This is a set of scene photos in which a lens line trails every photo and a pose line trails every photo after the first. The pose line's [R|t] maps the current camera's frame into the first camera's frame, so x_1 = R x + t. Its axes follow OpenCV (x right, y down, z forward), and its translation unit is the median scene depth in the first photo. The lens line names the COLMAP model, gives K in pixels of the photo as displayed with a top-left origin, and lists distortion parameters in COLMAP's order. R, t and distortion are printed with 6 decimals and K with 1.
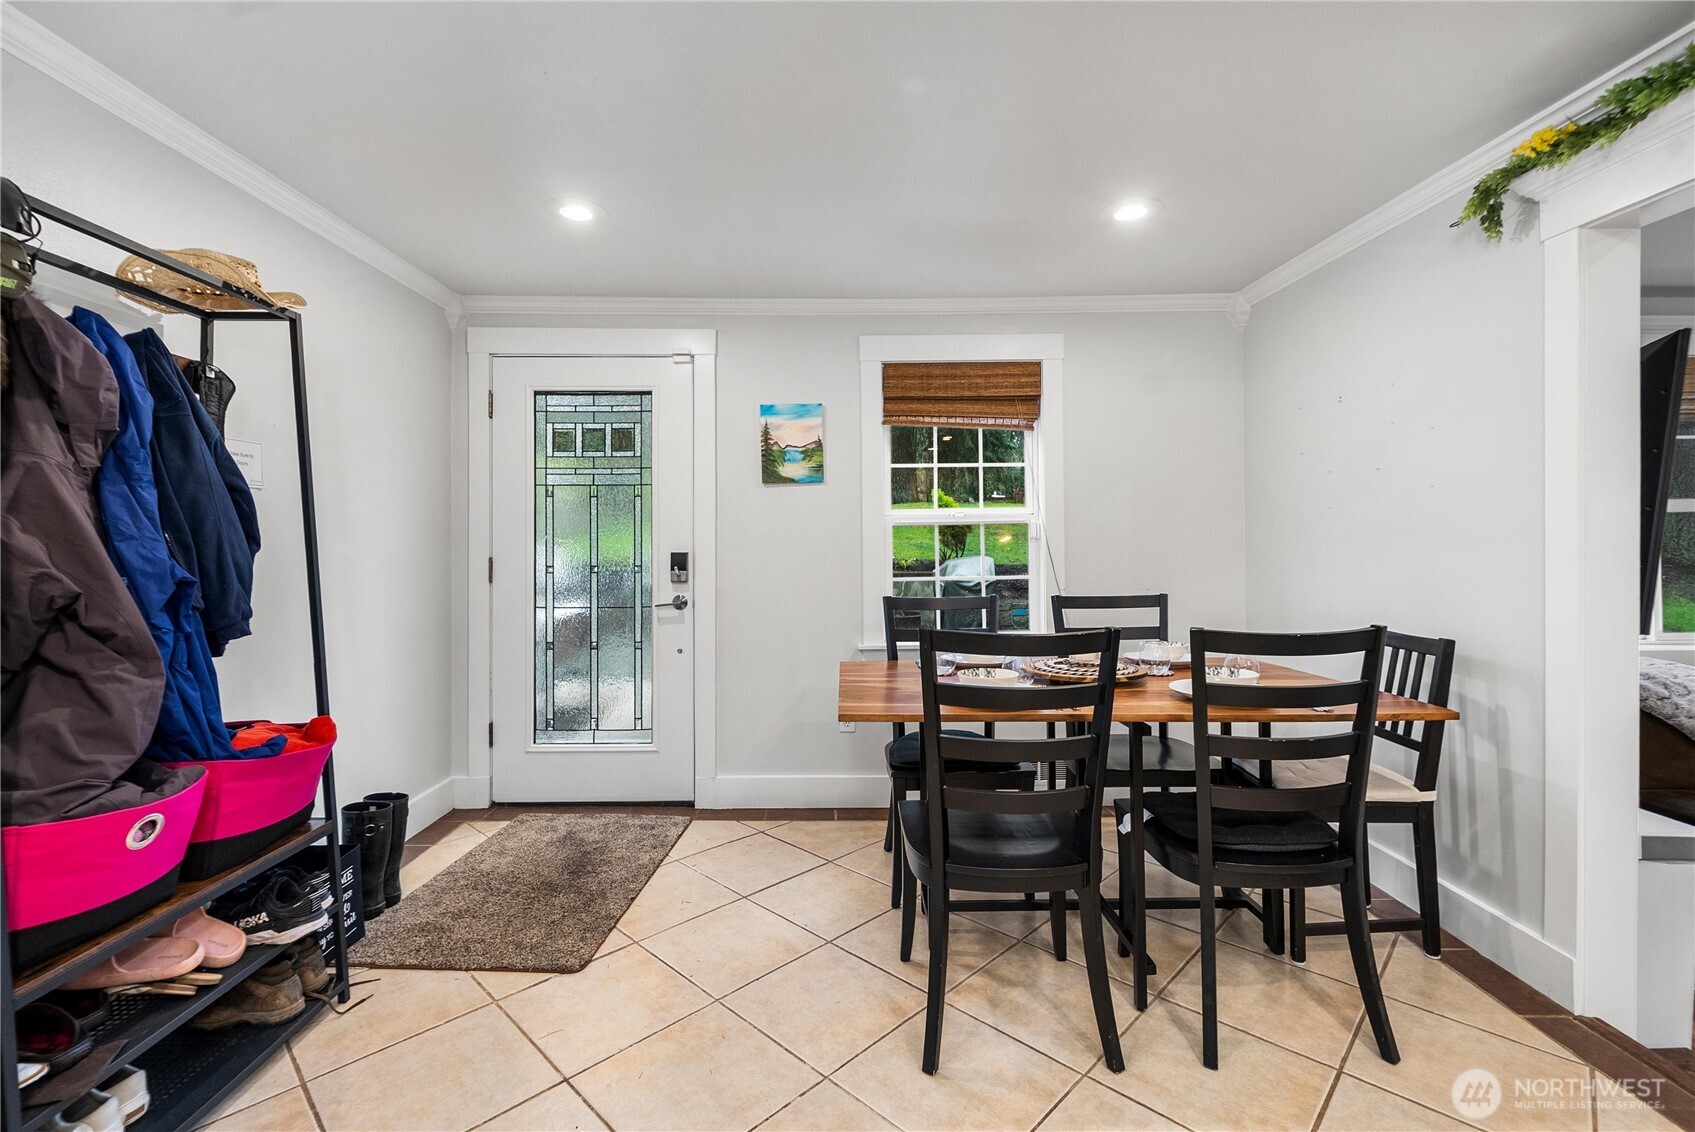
lens RADIAL K [[741.5, 0, 855.4], [0, 741.5, 532.7], [0, 0, 1]] dist [-0.000400, 0.001180]
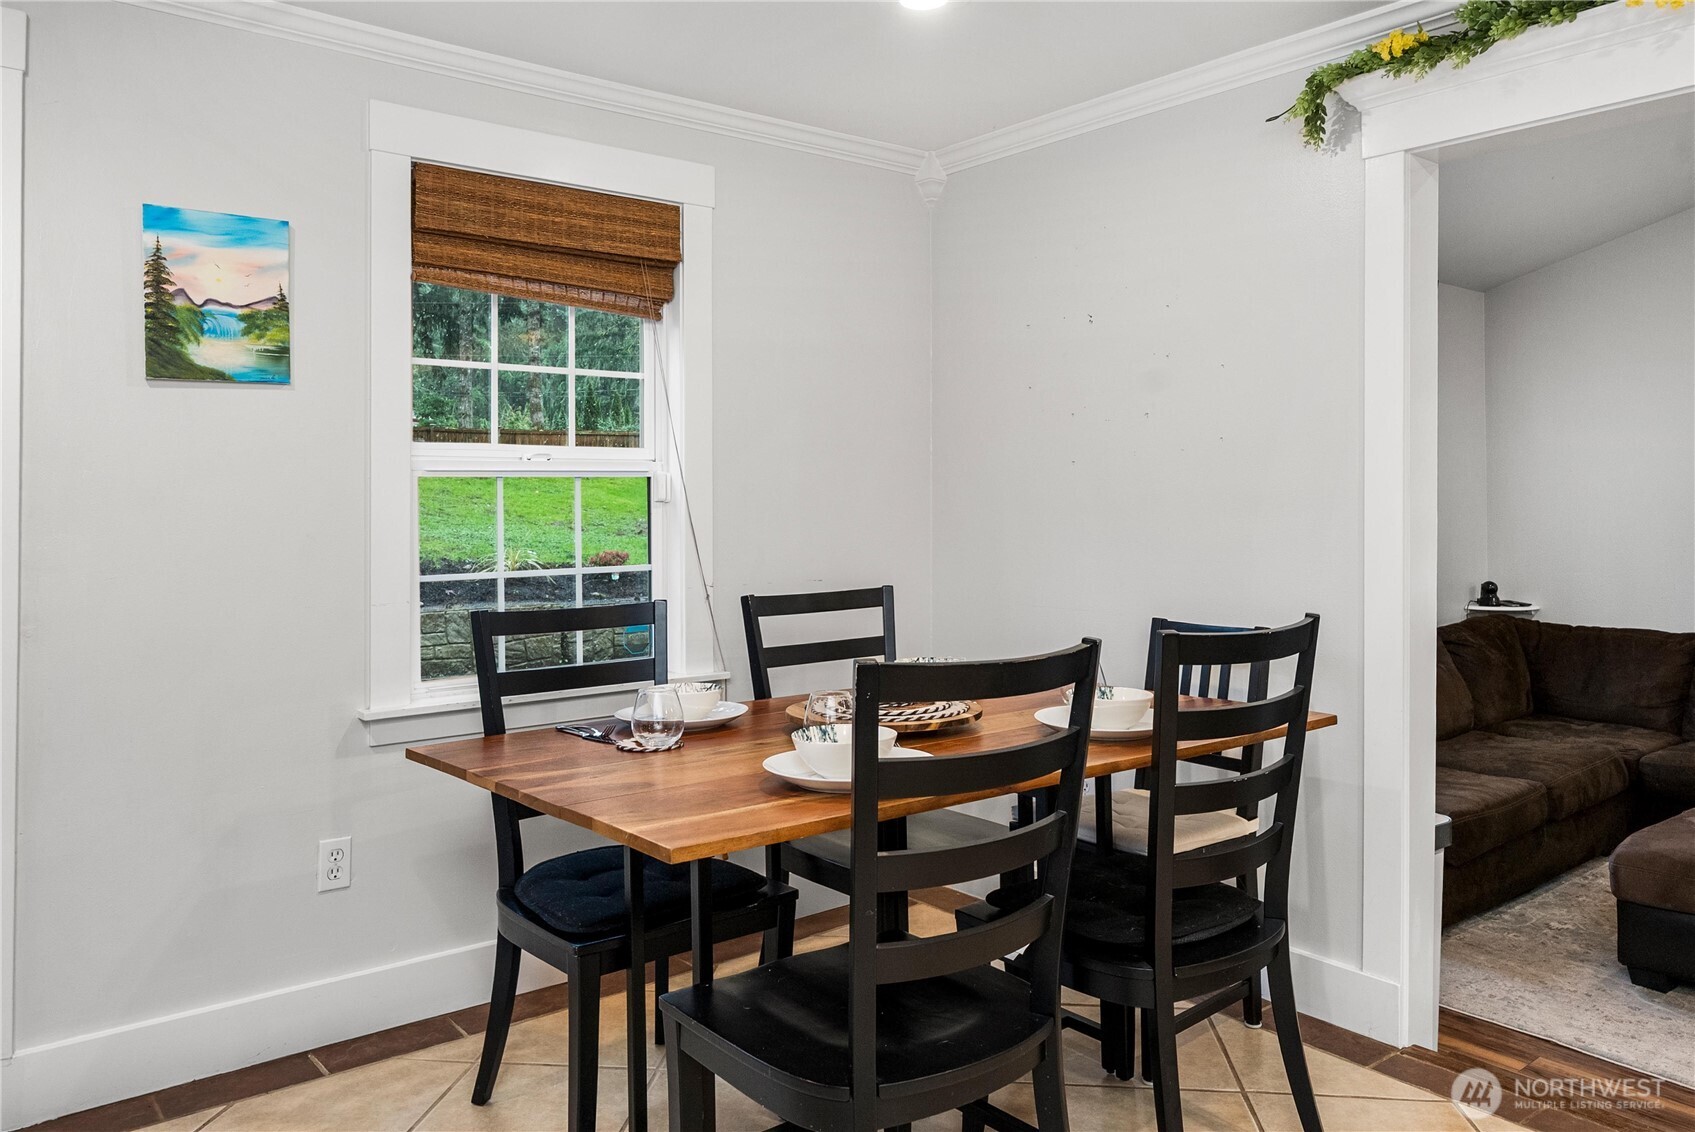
lens RADIAL K [[1192.2, 0, 850.6], [0, 1192.2, 490.1], [0, 0, 1]] dist [0.001317, -0.006793]
pose [[0.793172, 0.012051, 0.608878, -0.226576], [-0.008784, 0.999927, -0.008348, 0.005083], [-0.608934, 0.001273, 0.793220, 0.156240]]
